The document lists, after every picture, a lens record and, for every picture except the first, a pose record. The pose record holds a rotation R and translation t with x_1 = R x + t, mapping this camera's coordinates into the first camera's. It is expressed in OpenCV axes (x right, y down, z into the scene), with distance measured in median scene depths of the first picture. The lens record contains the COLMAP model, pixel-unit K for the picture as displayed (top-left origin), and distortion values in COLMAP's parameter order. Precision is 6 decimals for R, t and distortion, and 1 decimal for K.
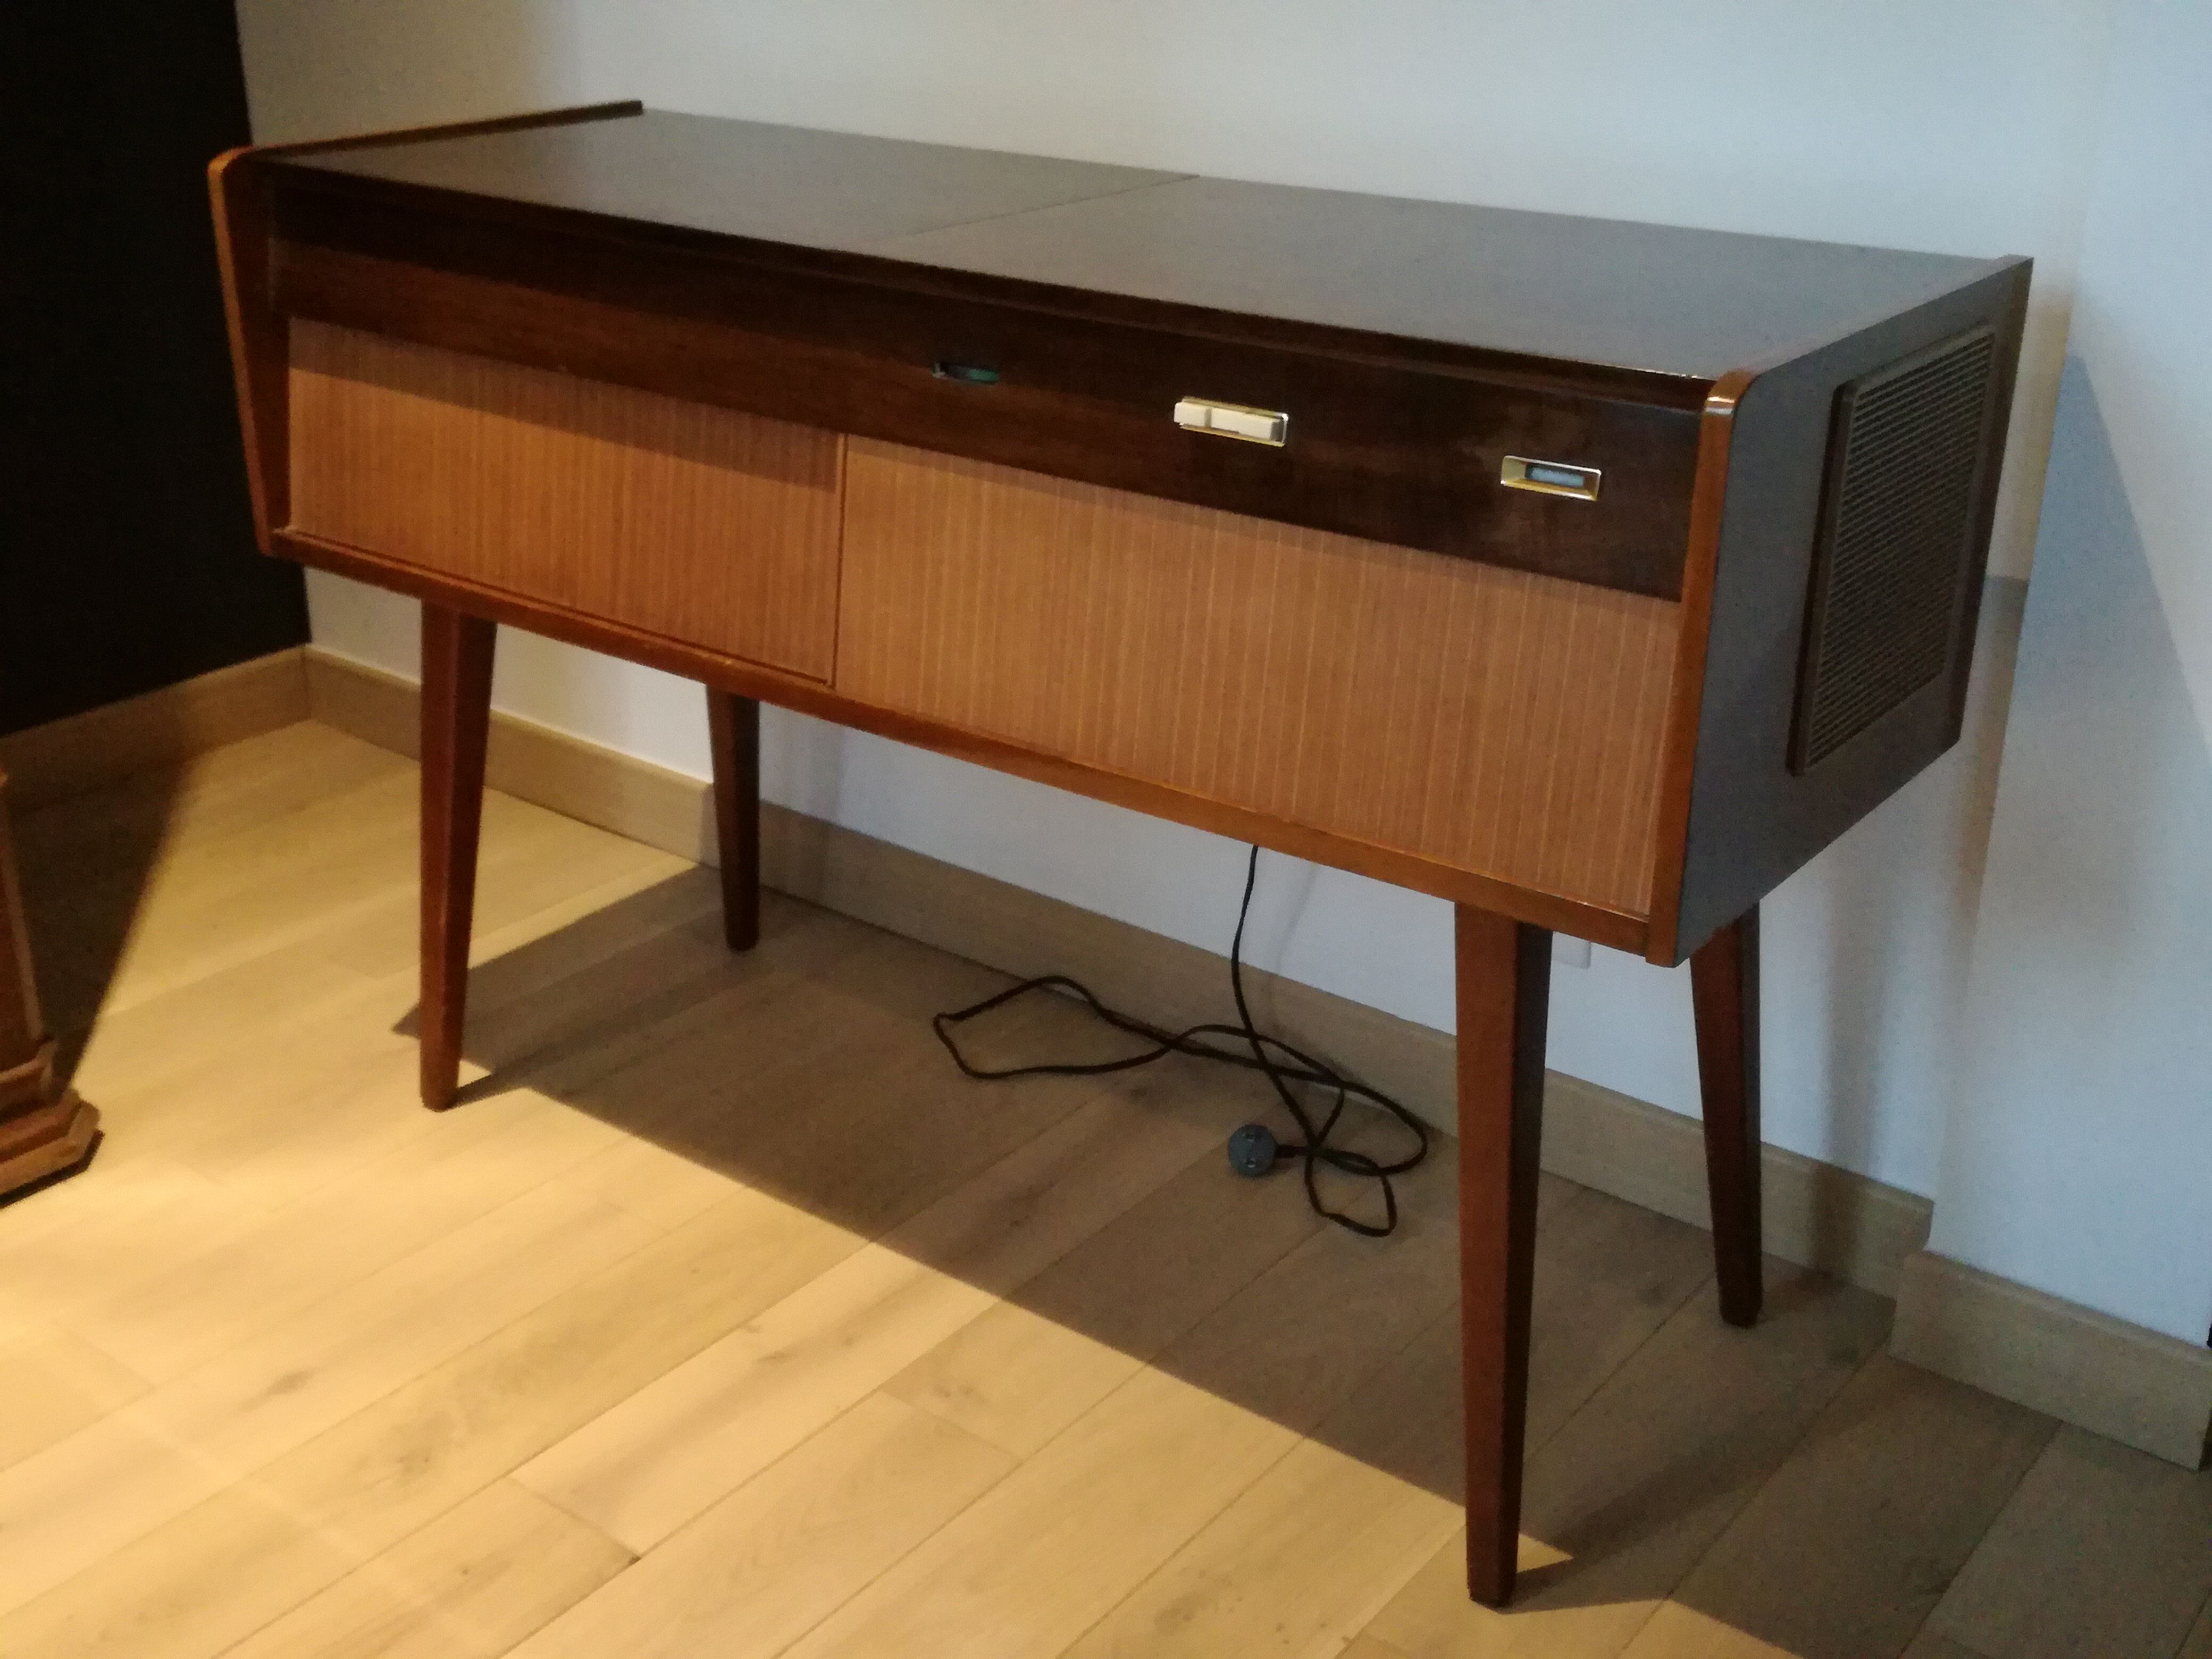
lens RADIAL K [[2479.2, 0, 1089.5], [0, 2479.2, 825.7], [0, 0, 1]] dist [0.077992, 0.000000]
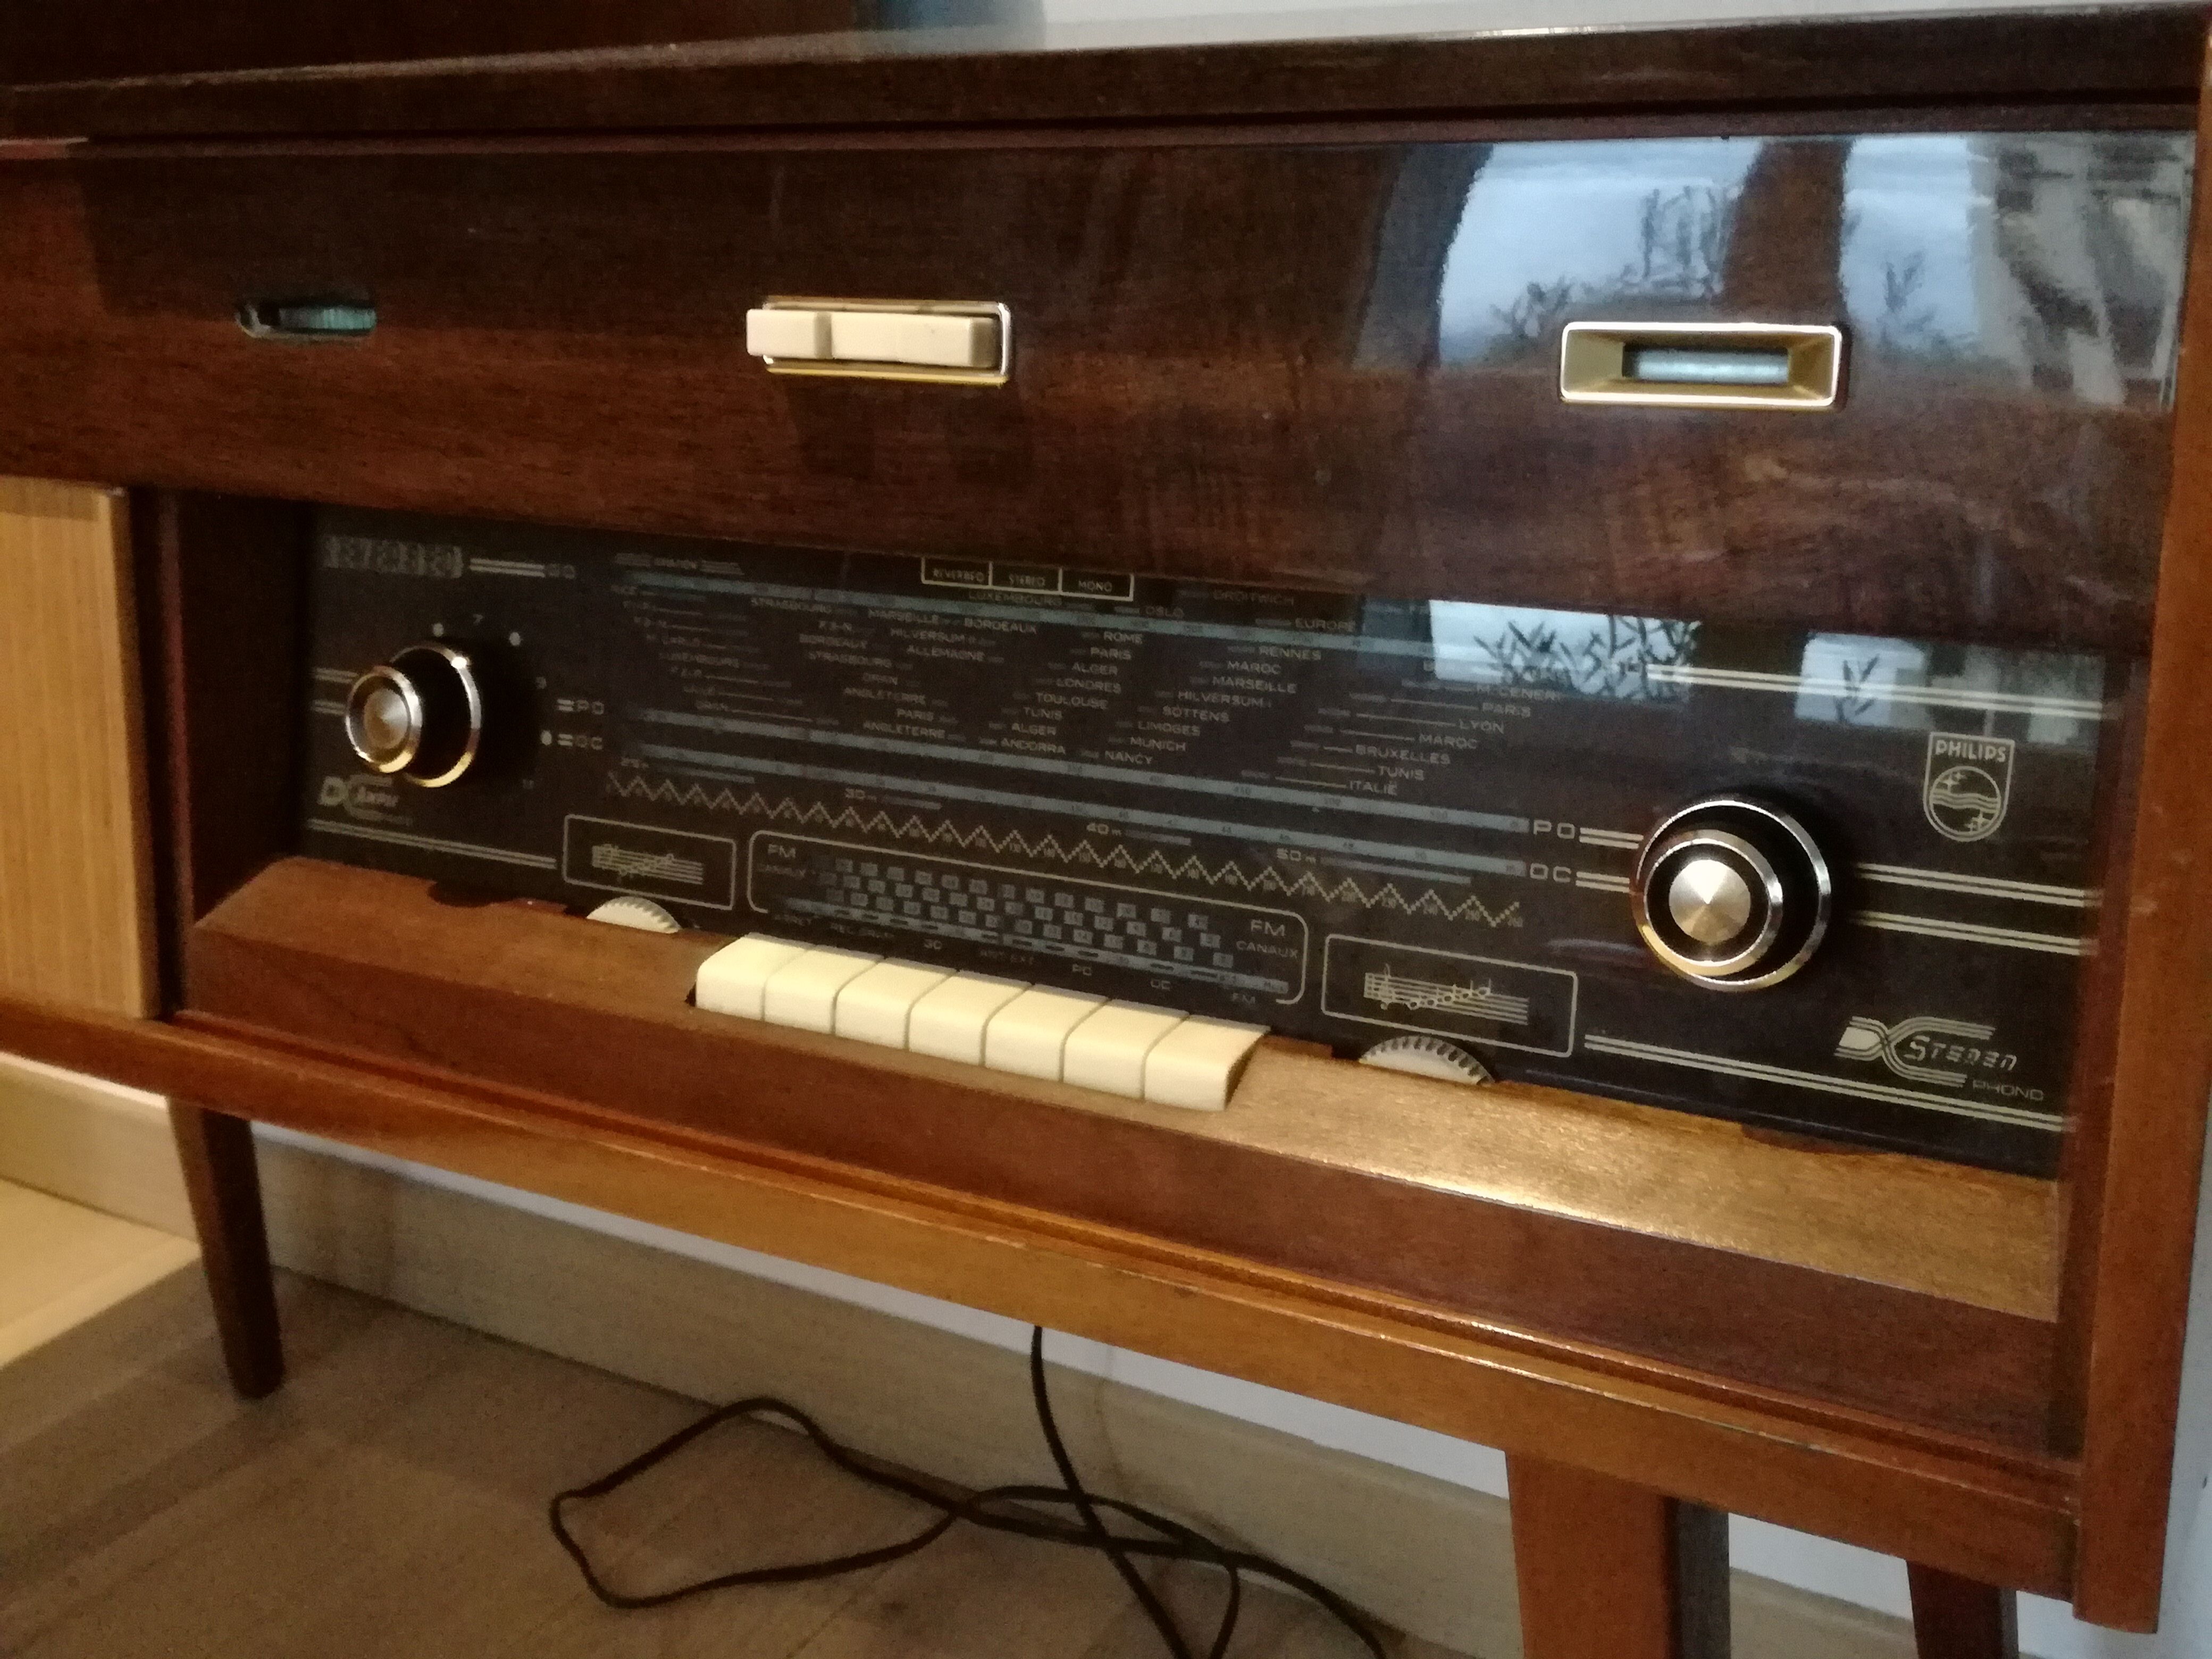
lens RADIAL K [[2479.2, 0, 1102.8], [0, 2479.2, 810.0], [0, 0, 1]] dist [0.077992, 0.000000]
pose [[0.992865, -0.083437, 0.085195, 0.040039], [0.090370, 0.992605, -0.081044, -0.035013], [-0.077803, 0.088164, 0.993063, 0.448299]]
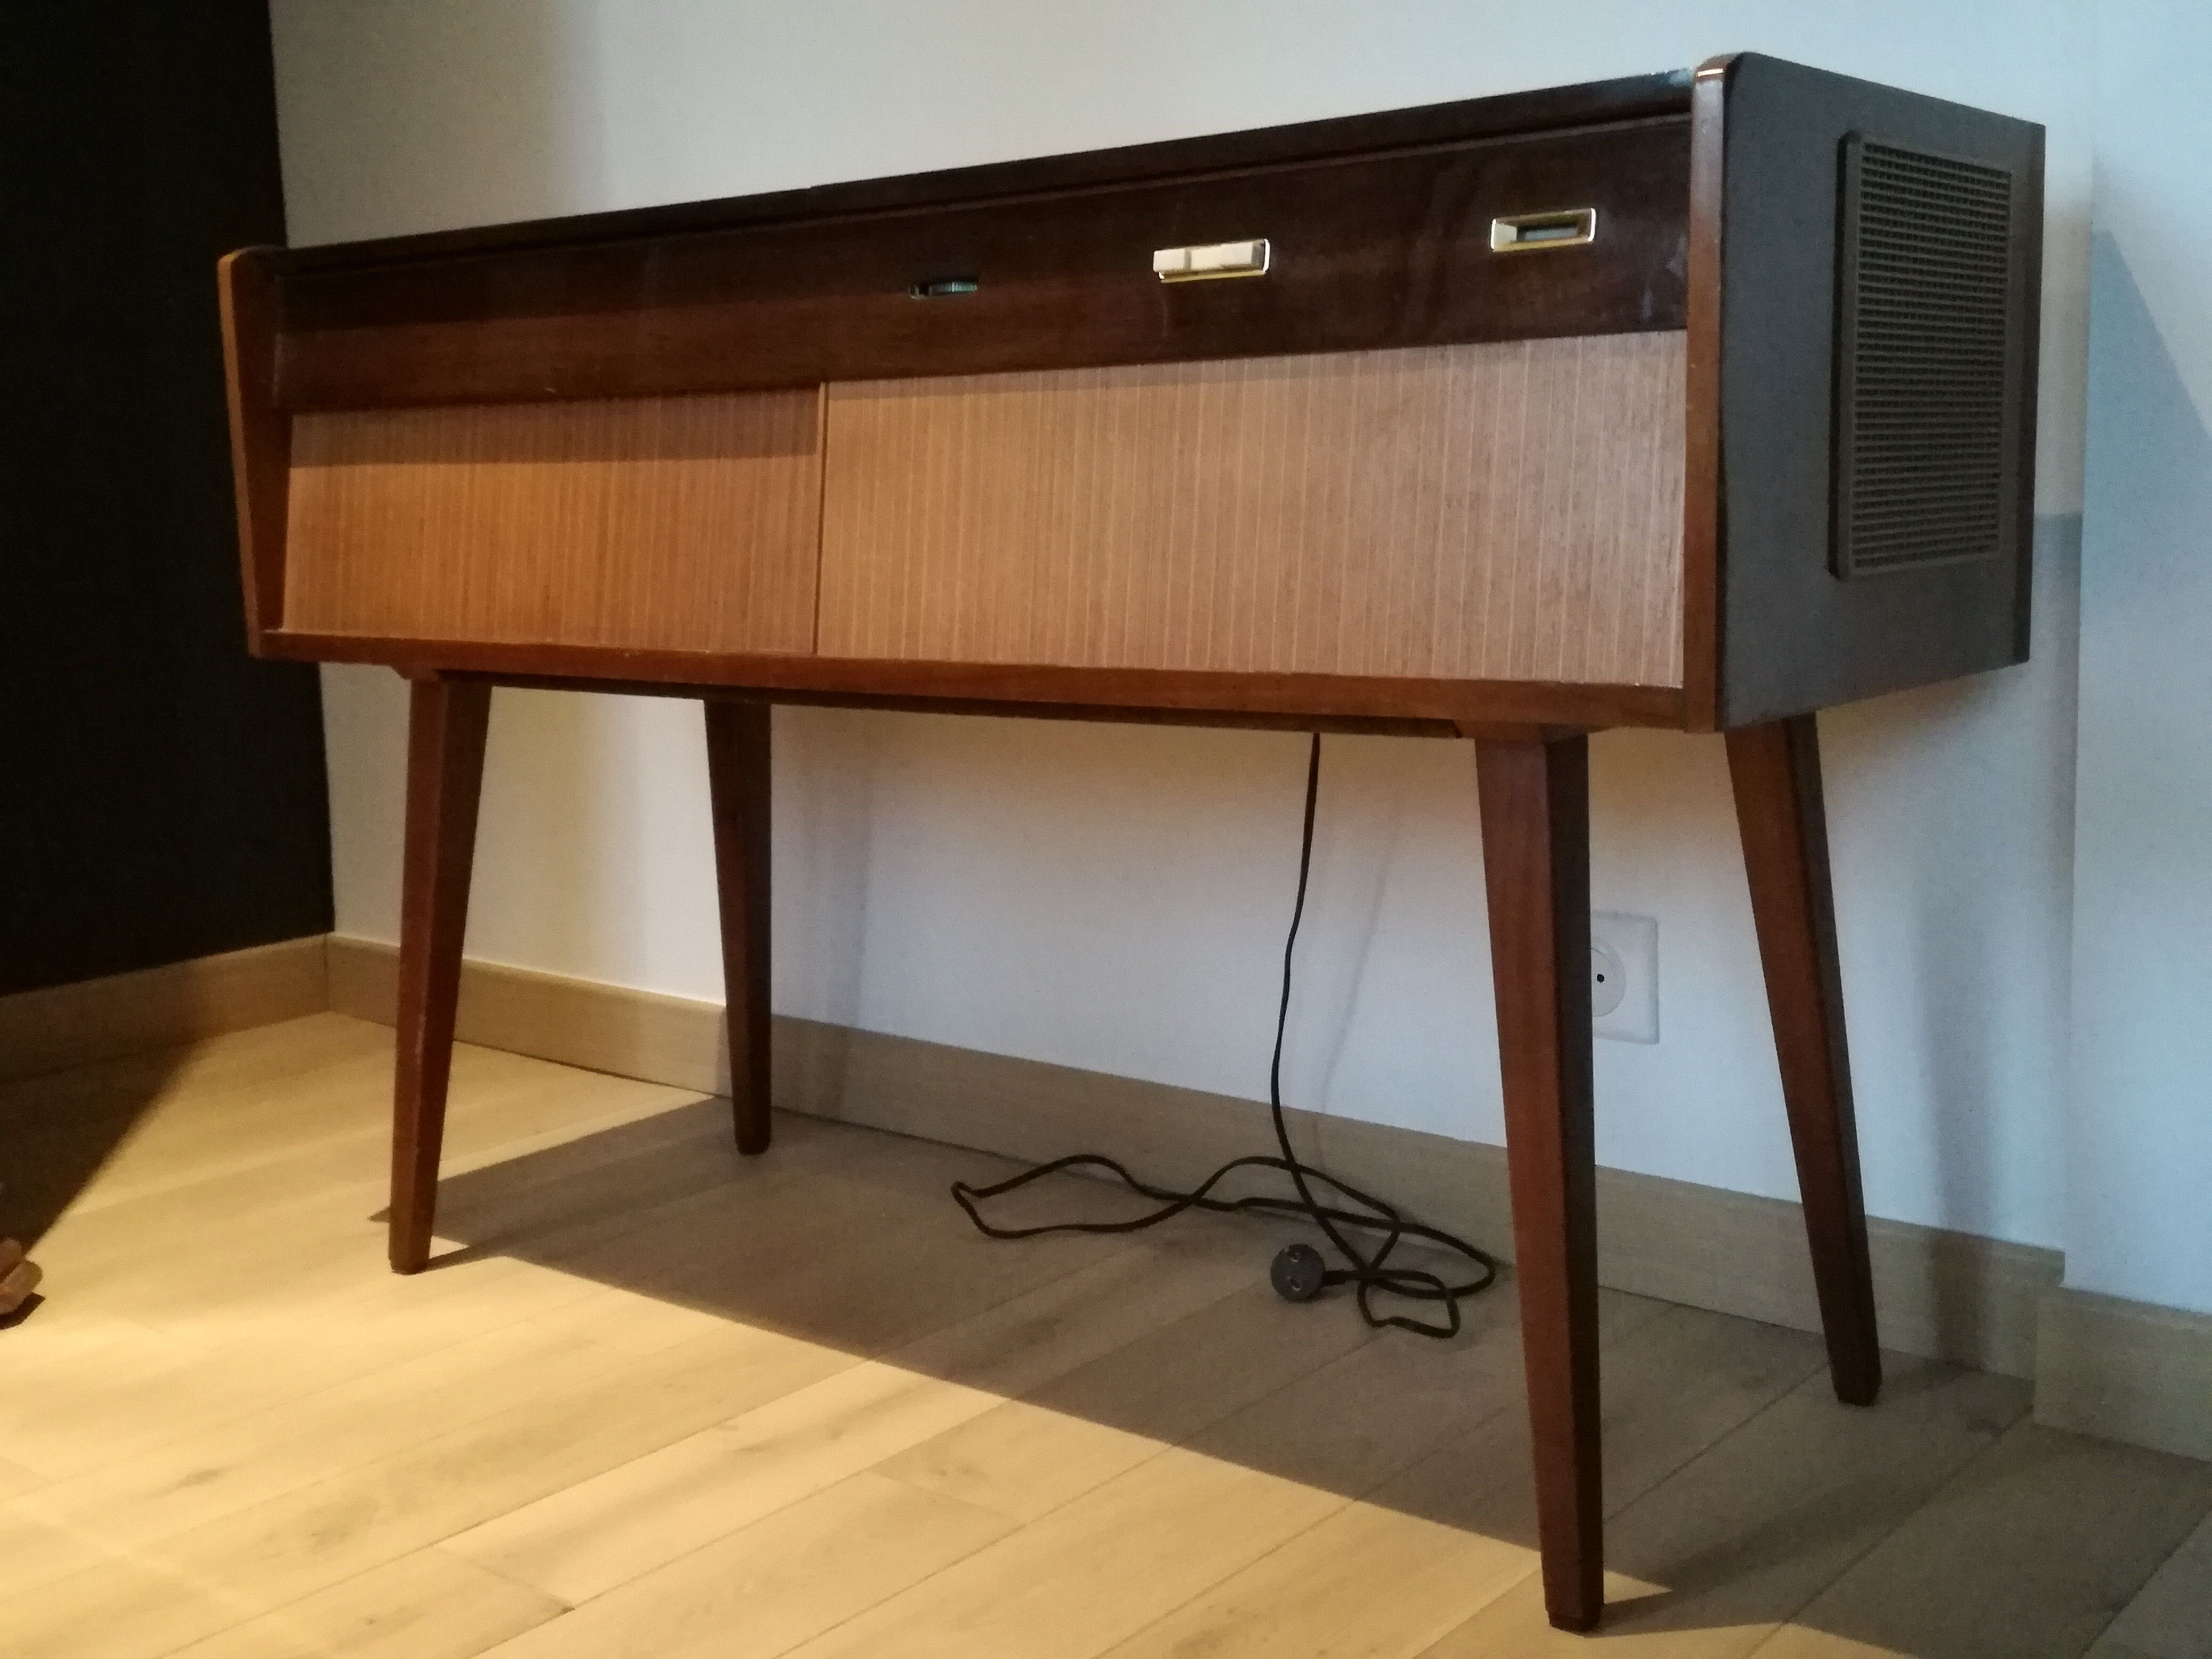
lens RADIAL K [[2479.2, 0, 1097.1], [0, 2479.2, 827.5], [0, 0, 1]] dist [0.077992, 0.000000]
pose [[0.999124, -0.025726, -0.033008, 0.029955], [0.016552, 0.967347, -0.252915, 0.222561], [0.038437, 0.252147, 0.966925, 0.097177]]
